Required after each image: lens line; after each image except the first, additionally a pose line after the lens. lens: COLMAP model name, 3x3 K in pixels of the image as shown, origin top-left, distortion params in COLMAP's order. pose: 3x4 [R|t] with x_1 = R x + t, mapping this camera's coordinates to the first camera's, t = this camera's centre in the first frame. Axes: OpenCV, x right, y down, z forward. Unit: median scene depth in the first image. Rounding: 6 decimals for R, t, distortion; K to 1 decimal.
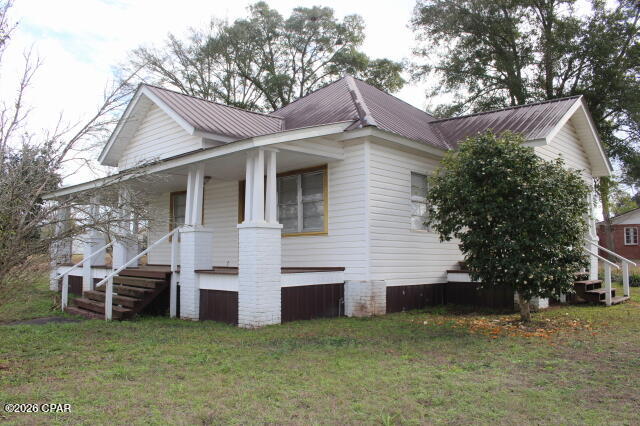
lens RADIAL K [[526.0, 0, 320.0], [0, 526.0, 213.0], [0, 0, 1]] dist [-0.195560, 0.002250]
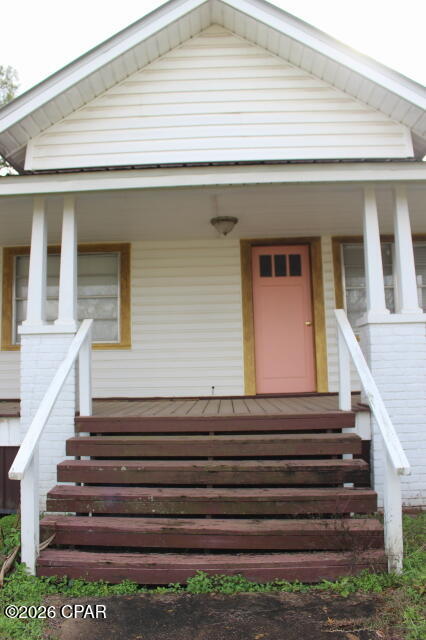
lens RADIAL K [[526.0, 0, 213.0], [0, 526.0, 320.0], [0, 0, 1]] dist [-0.195560, 0.002250]
pose [[0.730035, 0.059934, 0.680777, -0.640204], [-0.033422, 0.998086, -0.052029, 0.062049], [-0.682592, 0.015230, 0.730641, 0.722475]]
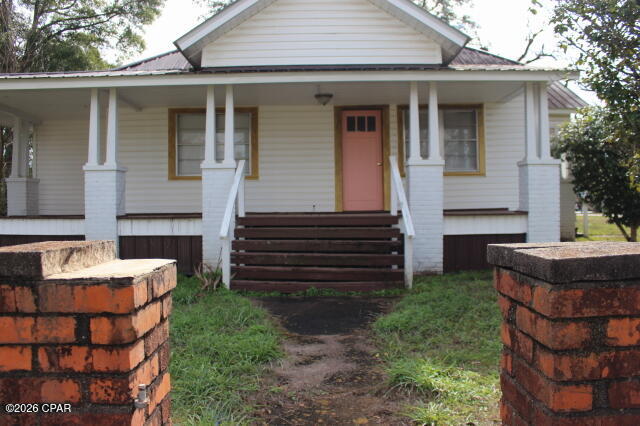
lens RADIAL K [[526.0, 0, 320.0], [0, 526.0, 213.0], [0, 0, 1]] dist [-0.195560, 0.002250]
pose [[0.709392, -0.002433, 0.704810, -0.858506], [-0.046154, 0.997687, 0.049897, 0.074981], [-0.703301, -0.067926, 0.707639, 0.513421]]
